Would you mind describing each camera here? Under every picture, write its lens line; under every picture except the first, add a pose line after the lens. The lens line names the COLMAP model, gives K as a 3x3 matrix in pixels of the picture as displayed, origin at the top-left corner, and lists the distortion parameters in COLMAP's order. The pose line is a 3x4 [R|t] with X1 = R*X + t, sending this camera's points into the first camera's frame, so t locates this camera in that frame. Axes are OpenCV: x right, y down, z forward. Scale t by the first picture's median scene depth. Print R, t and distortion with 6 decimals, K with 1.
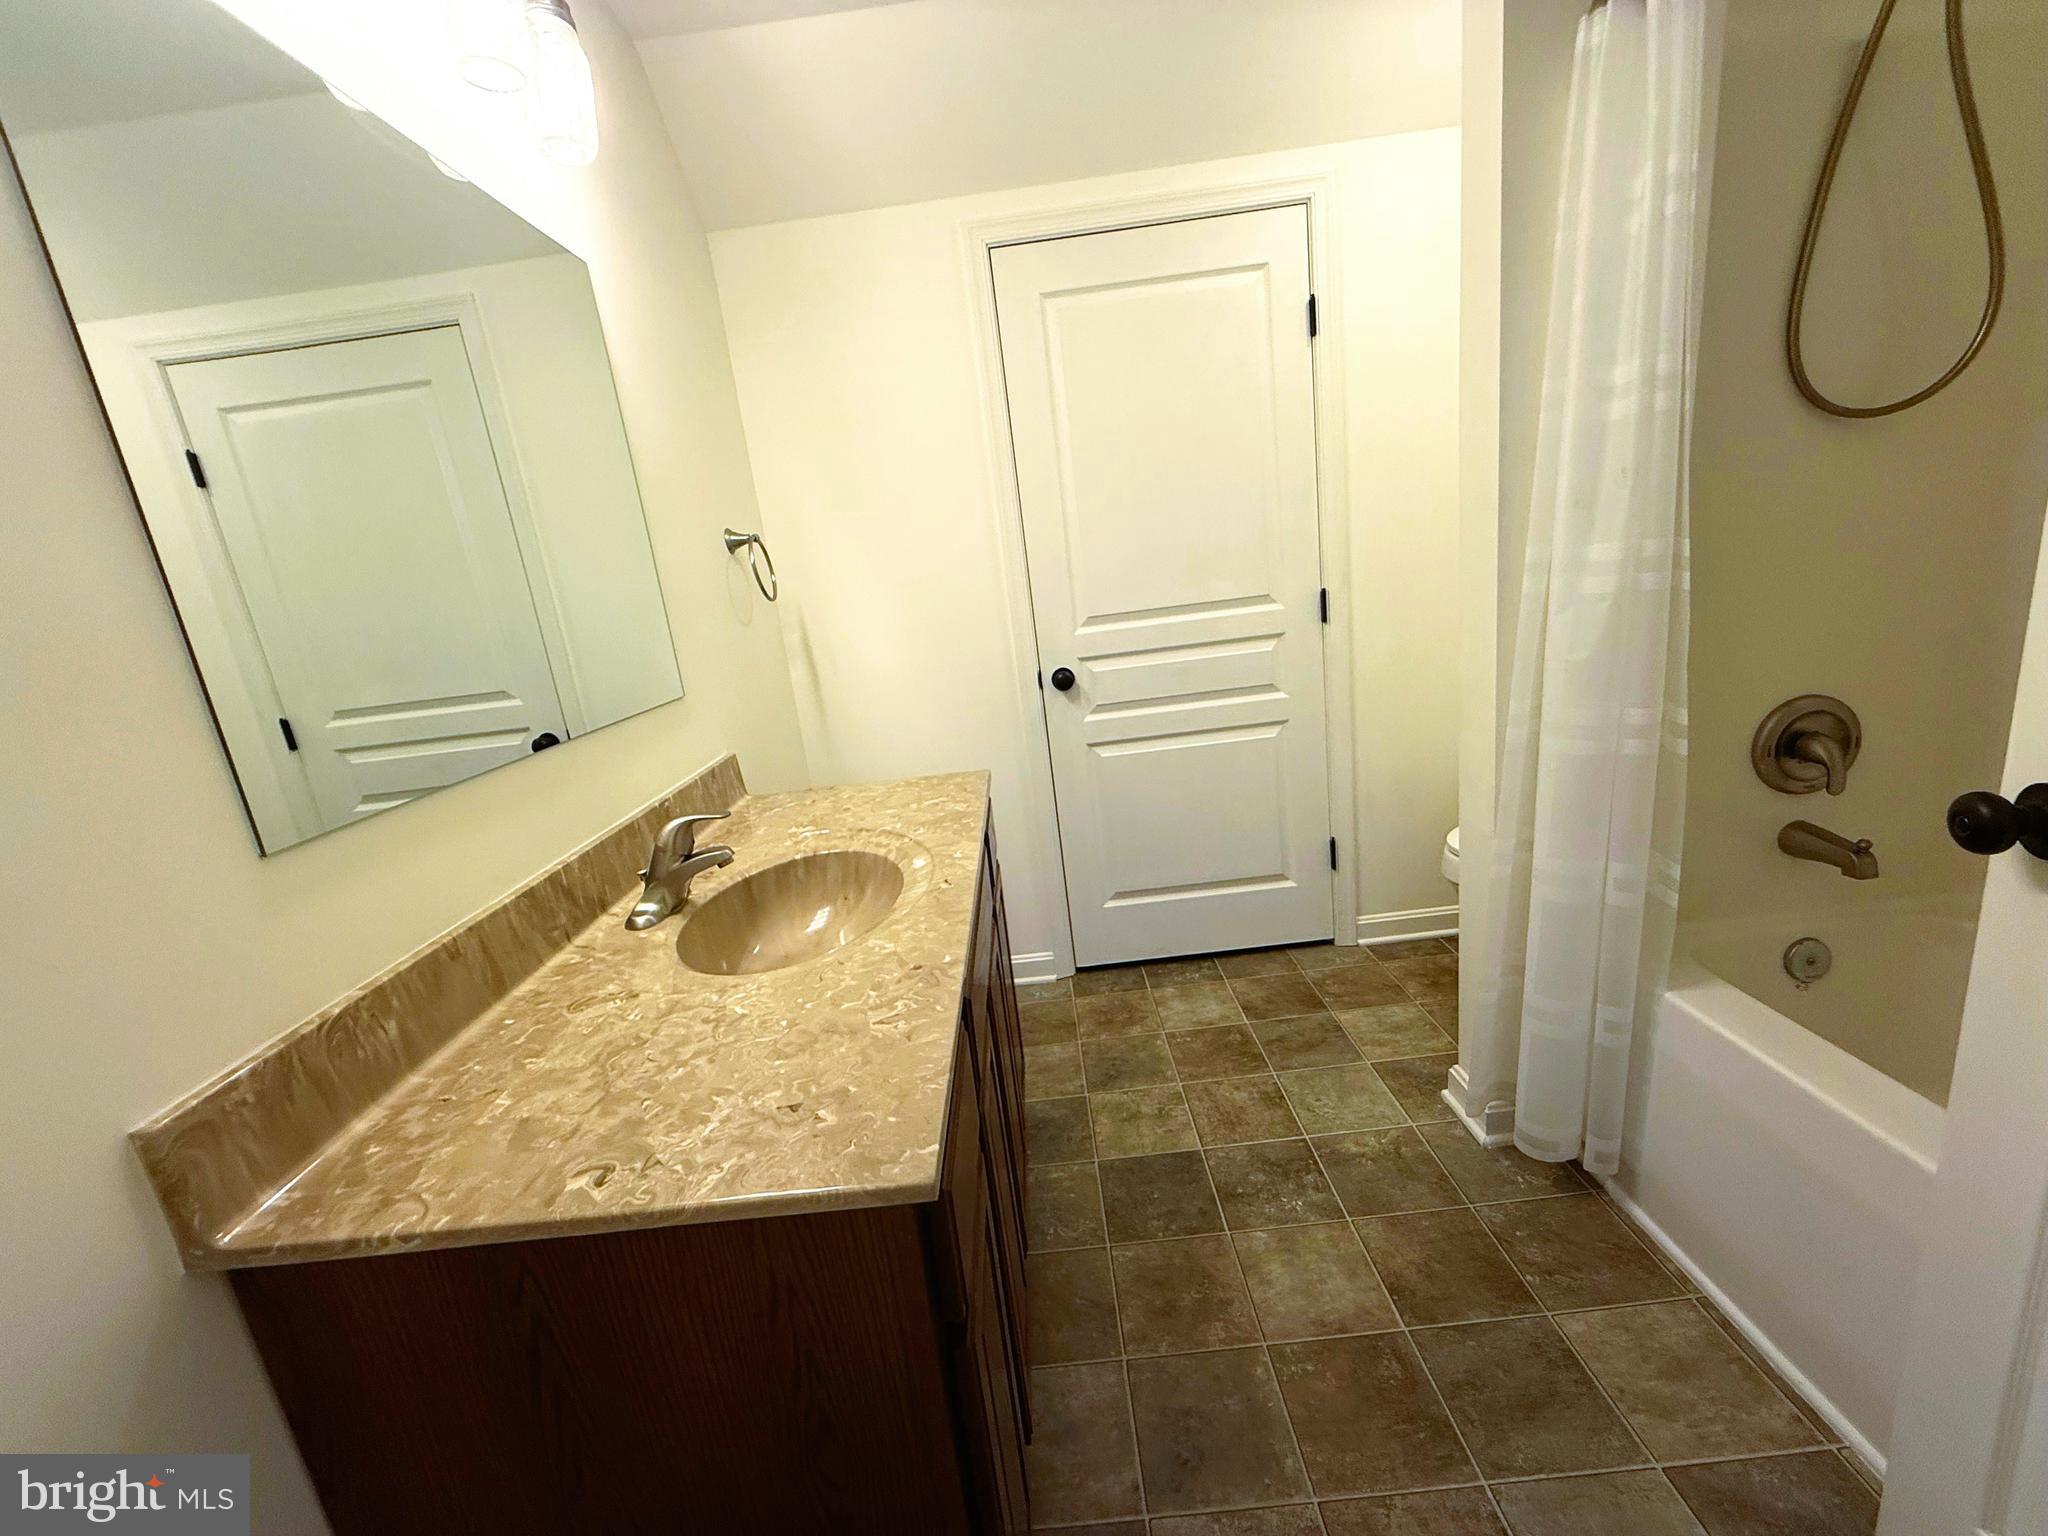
lens RADIAL K [[814.9, 0, 1013.9], [0, 814.9, 766.5], [0, 0, 1]] dist [-0.001906, 0.000005]
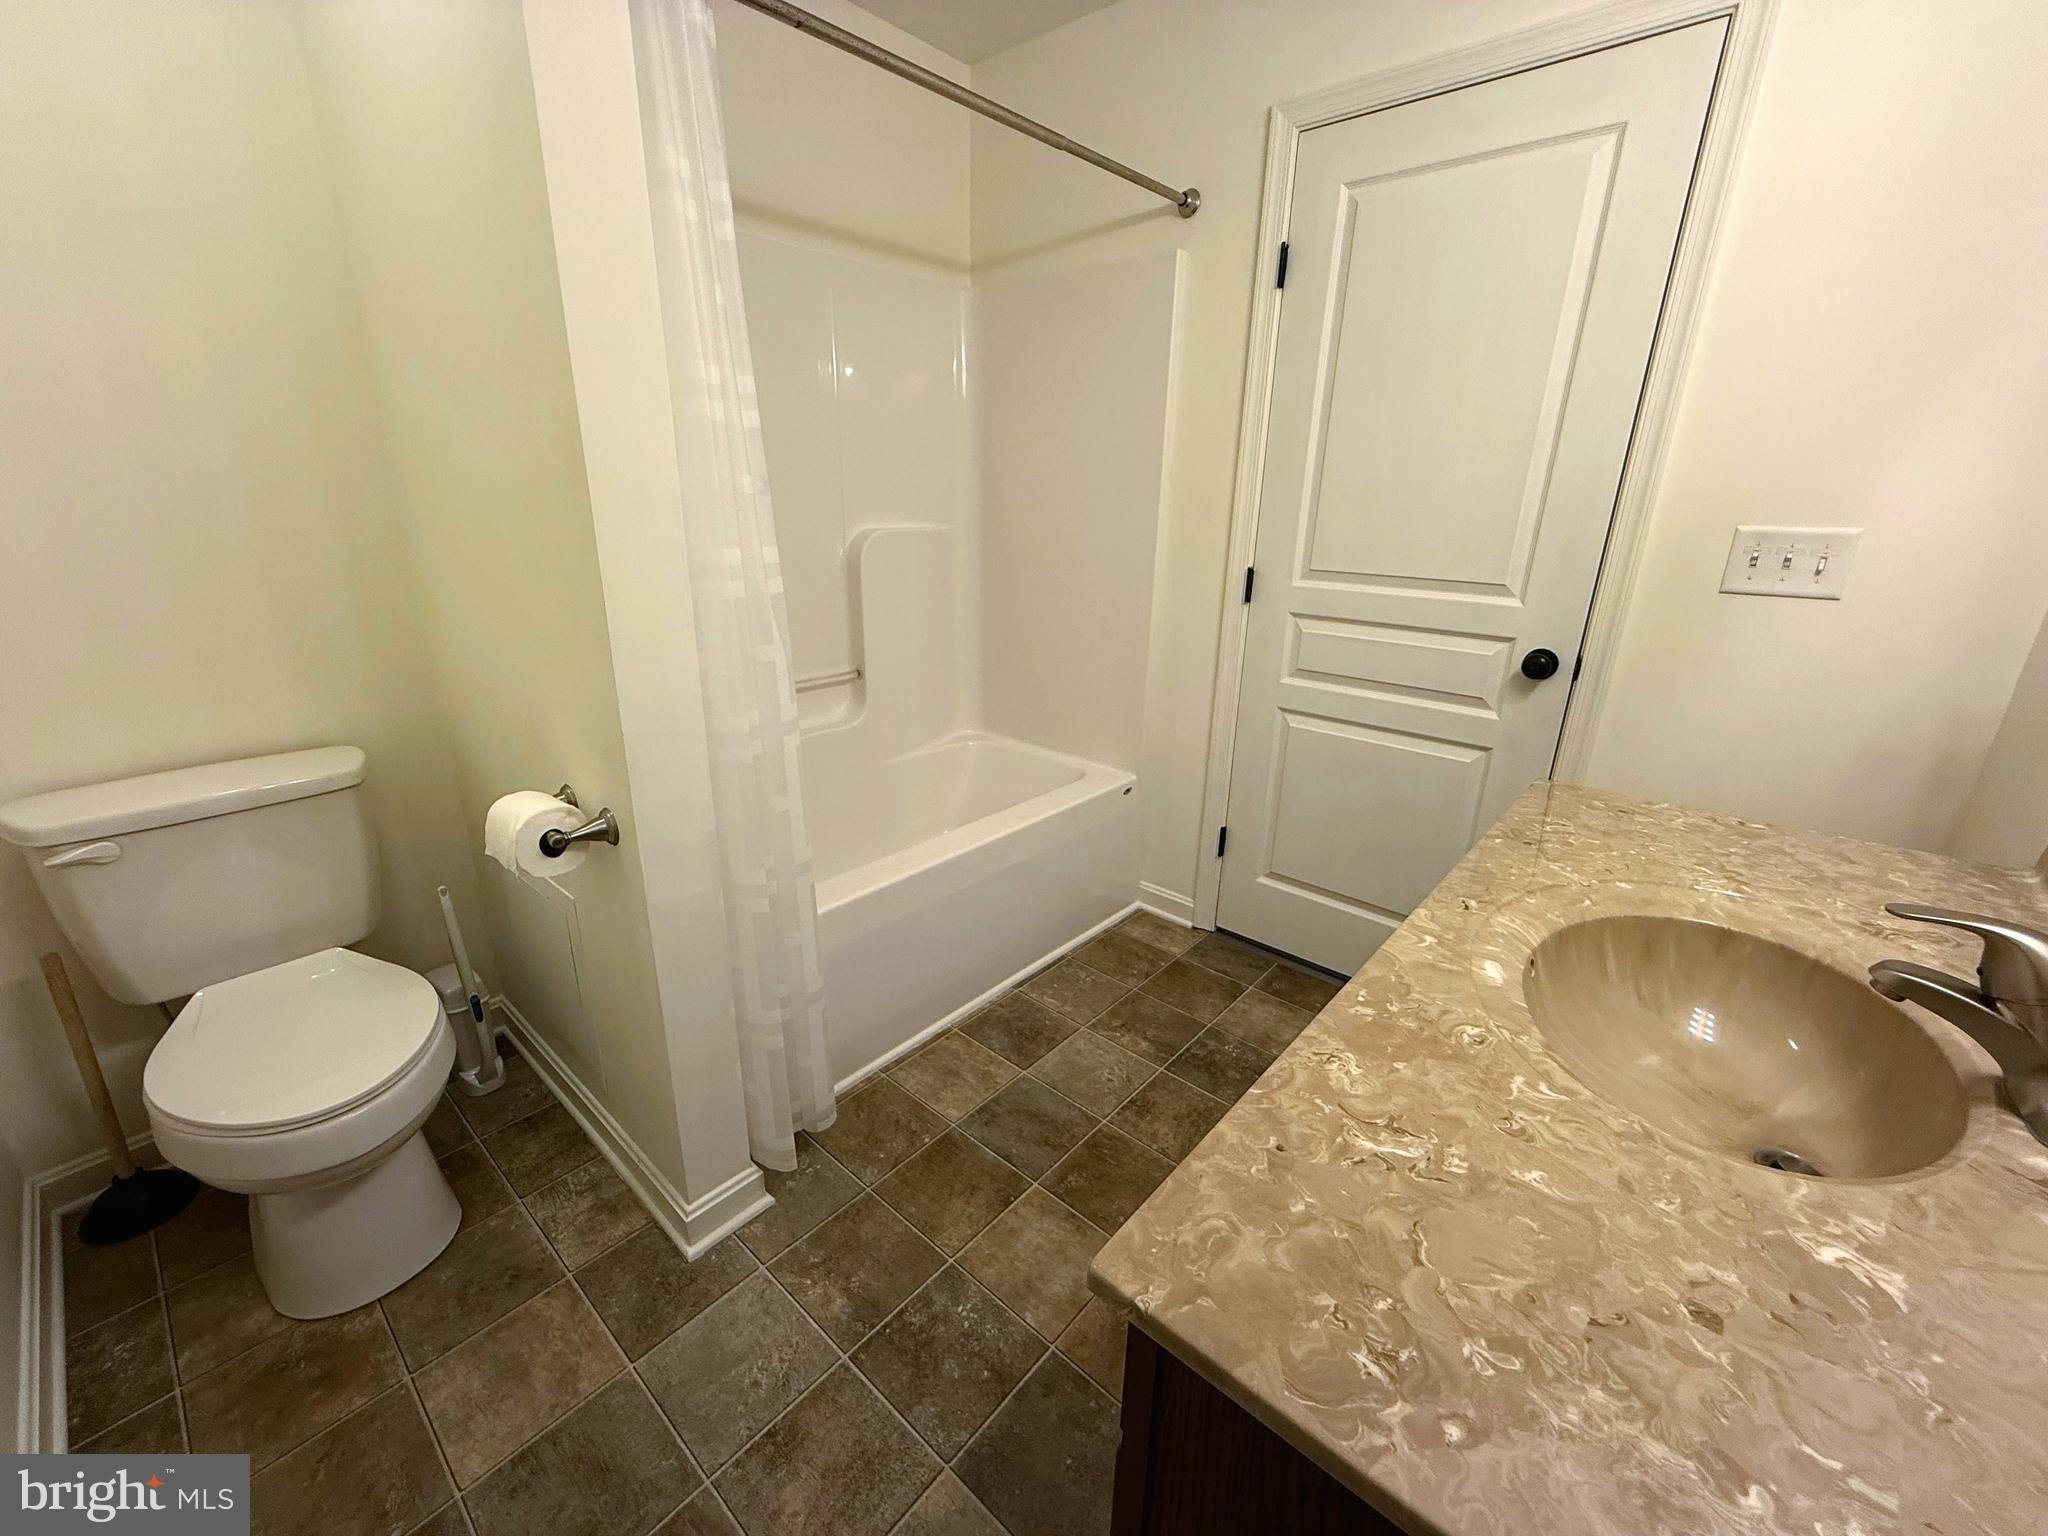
lens RADIAL K [[814.9, 0, 1013.9], [0, 814.9, 766.5], [0, 0, 1]] dist [-0.001906, 0.000005]
pose [[-0.741074, -0.102157, 0.663606, -0.232639], [0.232061, 0.888476, 0.395926, -0.344521], [-0.630045, 0.447408, -0.634720, 1.492273]]
